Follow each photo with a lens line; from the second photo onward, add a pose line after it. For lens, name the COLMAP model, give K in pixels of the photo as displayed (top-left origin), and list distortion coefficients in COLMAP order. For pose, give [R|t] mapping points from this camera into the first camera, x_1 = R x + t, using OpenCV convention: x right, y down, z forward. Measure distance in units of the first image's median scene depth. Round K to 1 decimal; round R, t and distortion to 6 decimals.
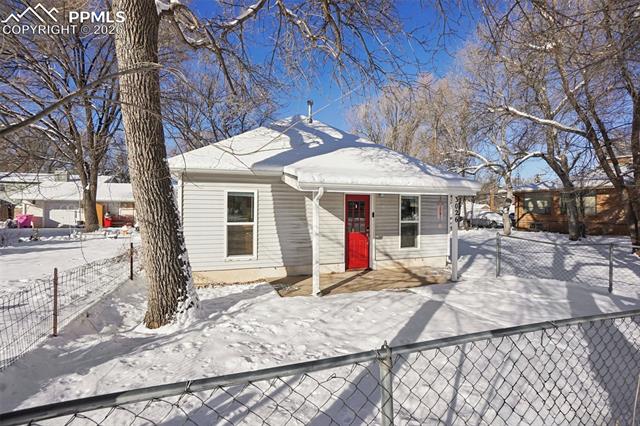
lens RADIAL K [[288.7, 0, 318.0], [0, 288.7, 209.1], [0, 0, 1]] dist [-0.031475, 0.000443]
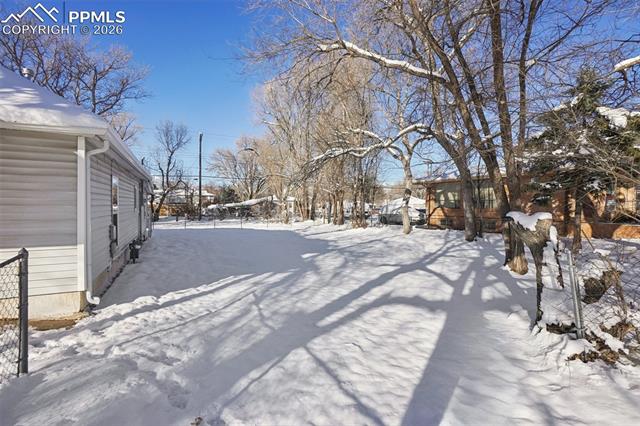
lens RADIAL K [[288.7, 0, 318.0], [0, 288.7, 209.1], [0, 0, 1]] dist [-0.031475, 0.000443]
pose [[0.993741, -0.000790, 0.111701, 0.902086], [-0.000544, 0.999929, 0.011909, 0.029088], [-0.111703, -0.011895, 0.993670, 0.587893]]
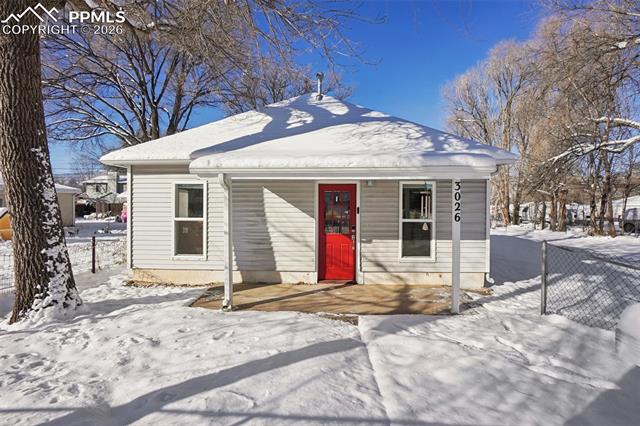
lens RADIAL K [[312.1, 0, 316.2], [0, 312.1, 210.9], [0, 0, 1]] dist [-0.020640, 0.001284]
pose [[0.930269, 0.002923, -0.366867, 0.407218], [0.001195, 0.999939, 0.010998, 0.013066], [0.366877, -0.010670, 0.930208, 0.218390]]
